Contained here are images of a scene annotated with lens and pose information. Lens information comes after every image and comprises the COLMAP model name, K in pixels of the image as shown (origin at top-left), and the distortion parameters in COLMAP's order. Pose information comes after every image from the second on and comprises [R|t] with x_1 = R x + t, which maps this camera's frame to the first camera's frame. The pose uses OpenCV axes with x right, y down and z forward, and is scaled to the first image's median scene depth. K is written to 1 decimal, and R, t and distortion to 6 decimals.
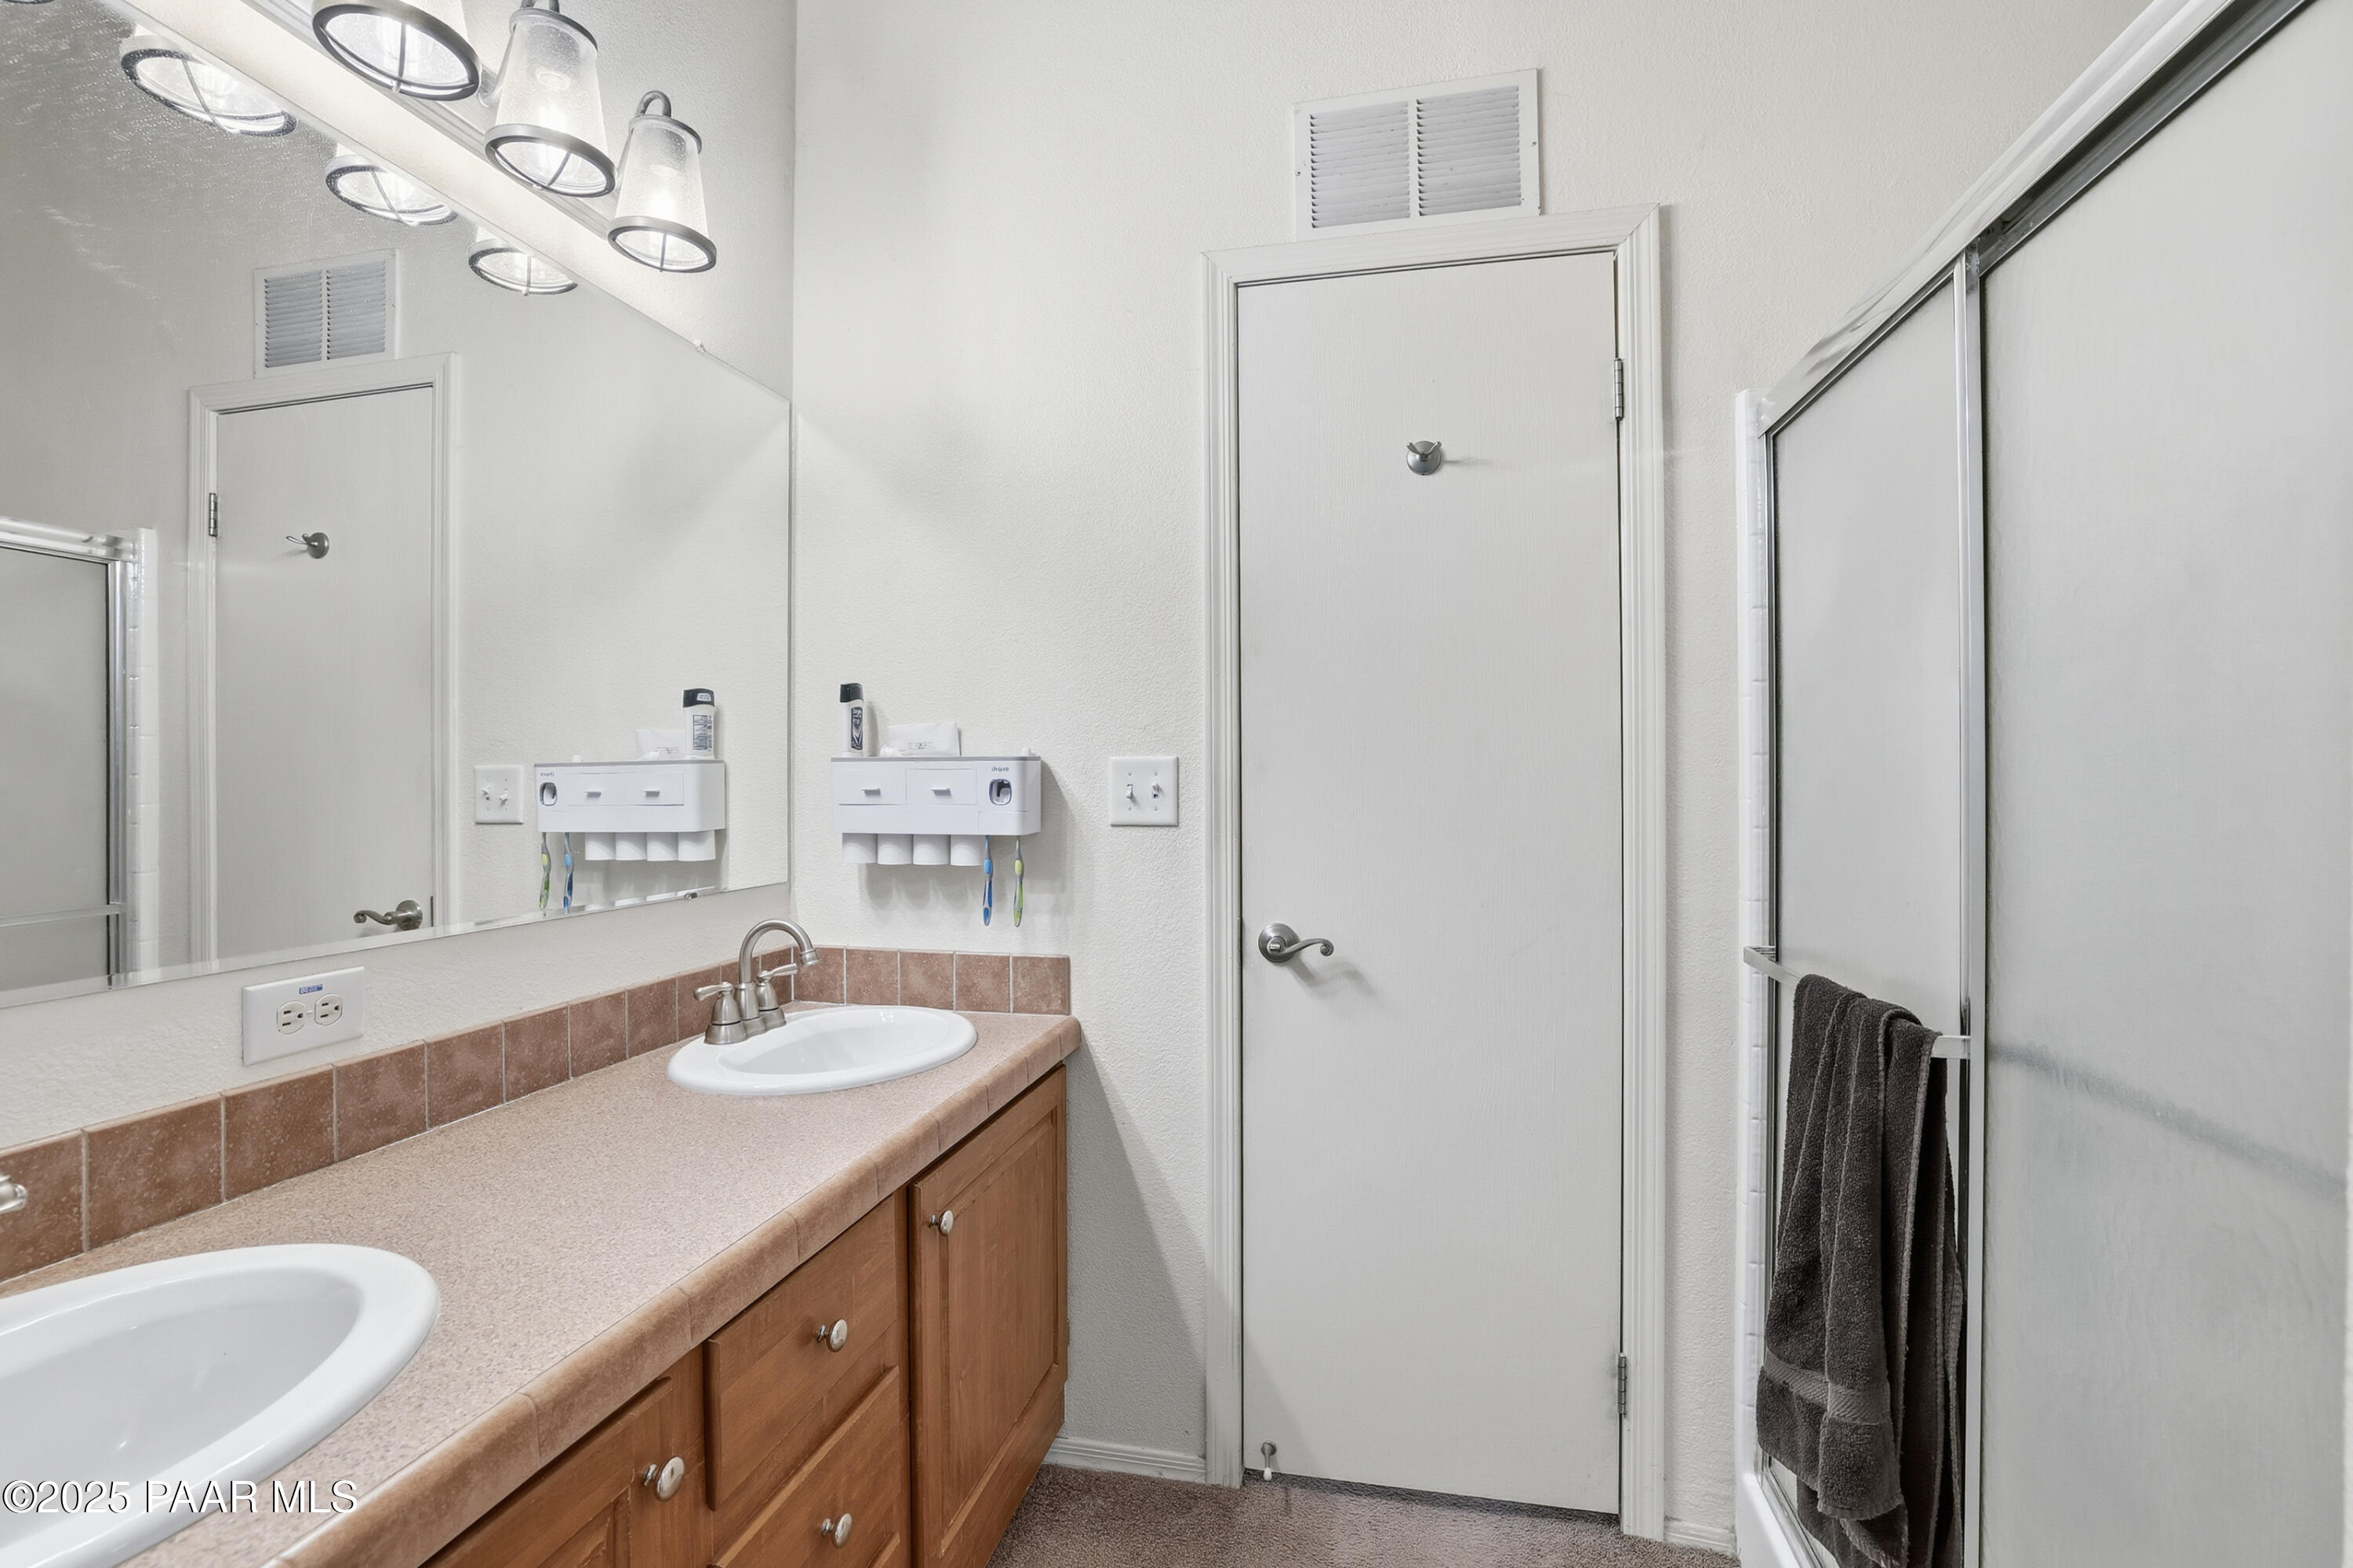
lens RADIAL K [[1024.4, 0, 1181.2], [0, 1024.4, 784.2], [0, 0, 1]] dist [-0.001012, 0.000197]
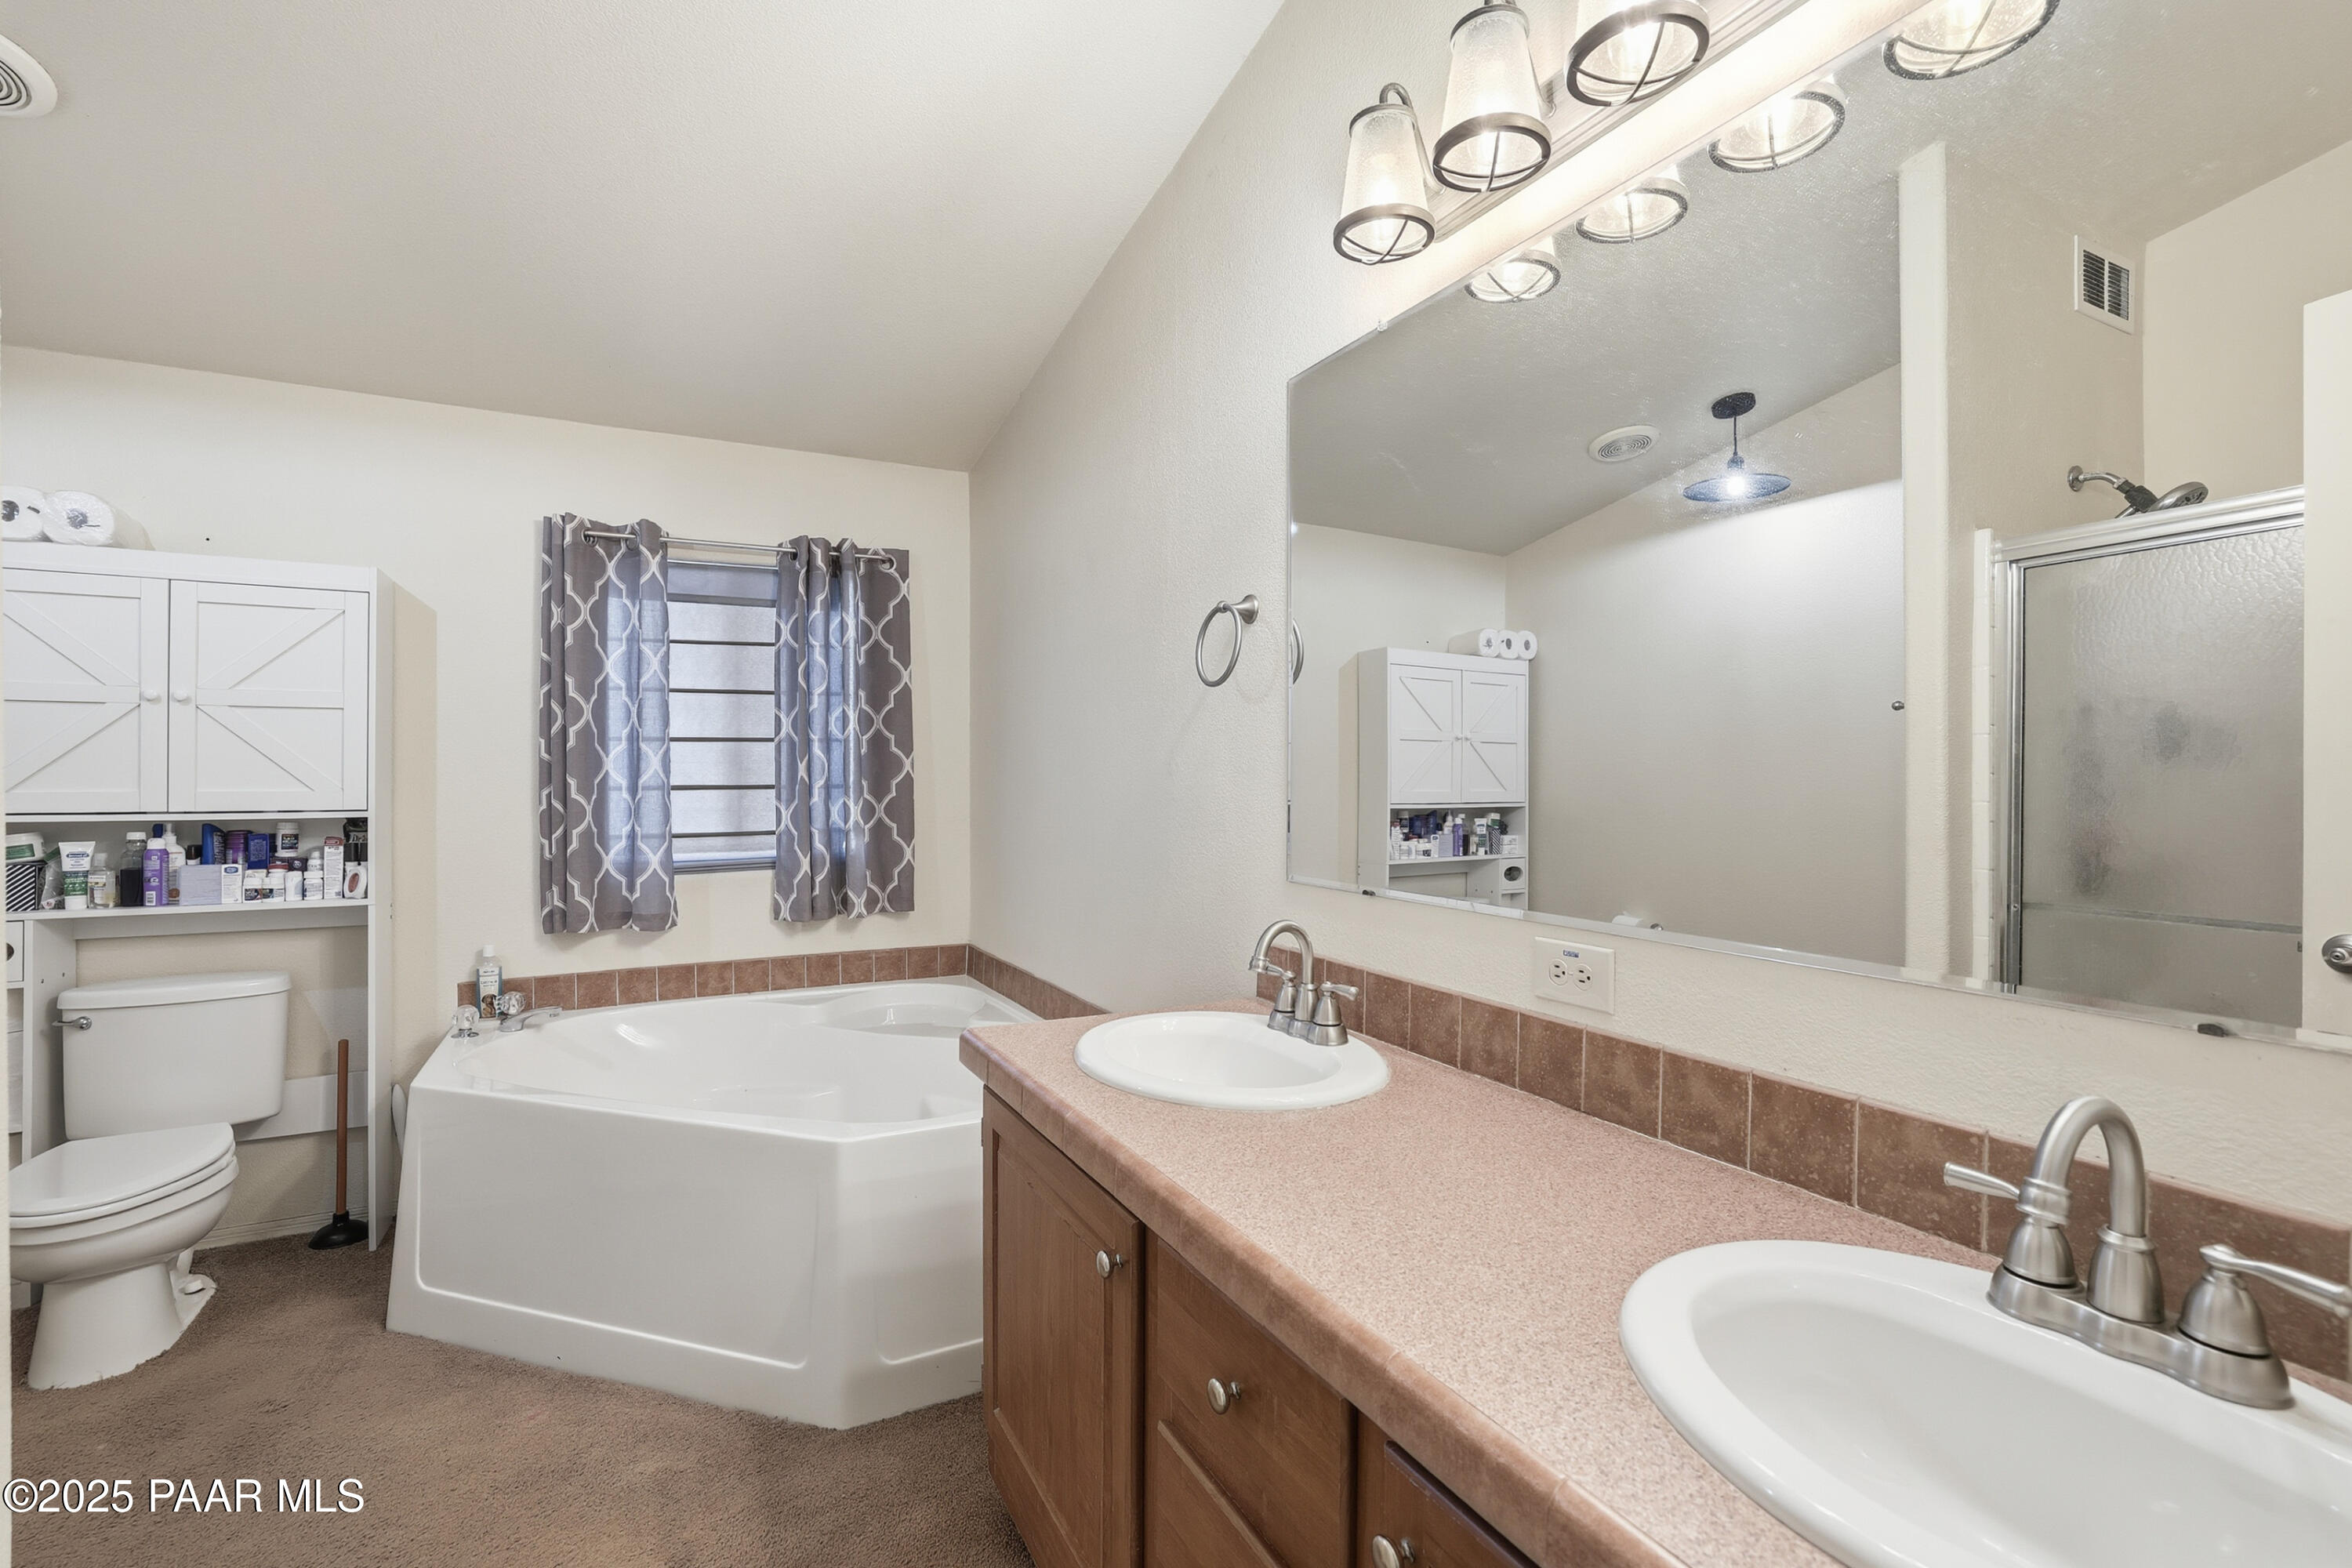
lens RADIAL K [[1023.9, 0, 1174.9], [0, 1023.9, 779.7], [0, 0, 1]] dist [-0.001012, 0.000197]
pose [[-0.756823, 0.005719, -0.653594, 0.260495], [0.001636, 0.999975, 0.006857, -0.009833], [0.653617, 0.004120, -0.756814, 1.547751]]
